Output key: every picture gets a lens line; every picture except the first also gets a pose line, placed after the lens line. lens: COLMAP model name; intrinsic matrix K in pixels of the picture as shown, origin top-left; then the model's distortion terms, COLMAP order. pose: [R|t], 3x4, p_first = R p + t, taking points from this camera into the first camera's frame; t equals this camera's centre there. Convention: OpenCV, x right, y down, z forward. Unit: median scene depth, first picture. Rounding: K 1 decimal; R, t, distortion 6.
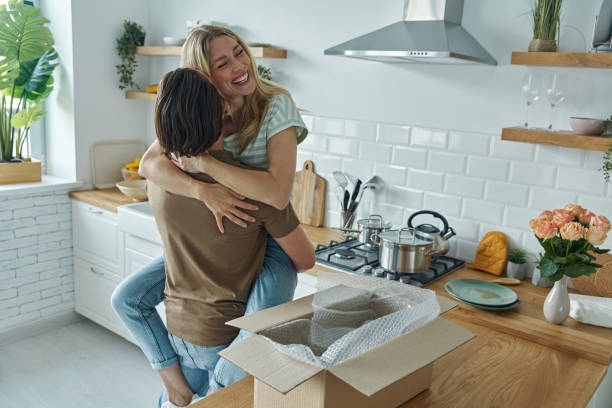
lens RADIAL K [[571.0, 0, 309.9], [0, 571.0, 204.5], [0, 0, 1]] dist [-0.020162, 0.000000]
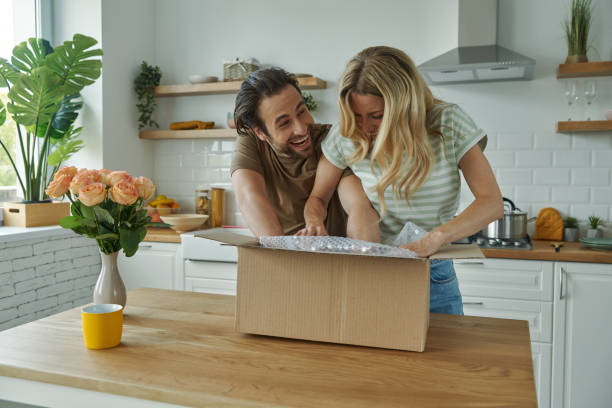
lens RADIAL K [[571.0, 0, 310.7], [0, 571.0, 207.3], [0, 0, 1]] dist [-0.020162, 0.000000]
pose [[0.942692, -0.074189, 0.325312, -0.562200], [0.119232, 0.985495, -0.120764, 0.132010], [-0.311634, 0.152631, 0.937864, -0.013084]]
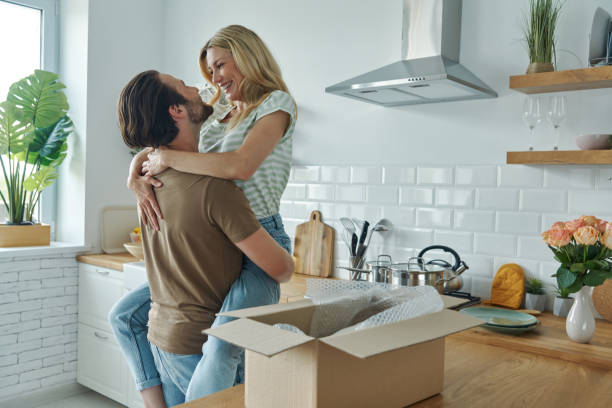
lens RADIAL K [[571.0, 0, 310.8], [0, 571.0, 204.4], [0, 0, 1]] dist [-0.020162, 0.000000]
pose [[0.999211, -0.027581, -0.028570, 0.021508], [0.021935, 0.983072, -0.181900, 0.112862], [0.033103, 0.181129, 0.982902, 0.031874]]
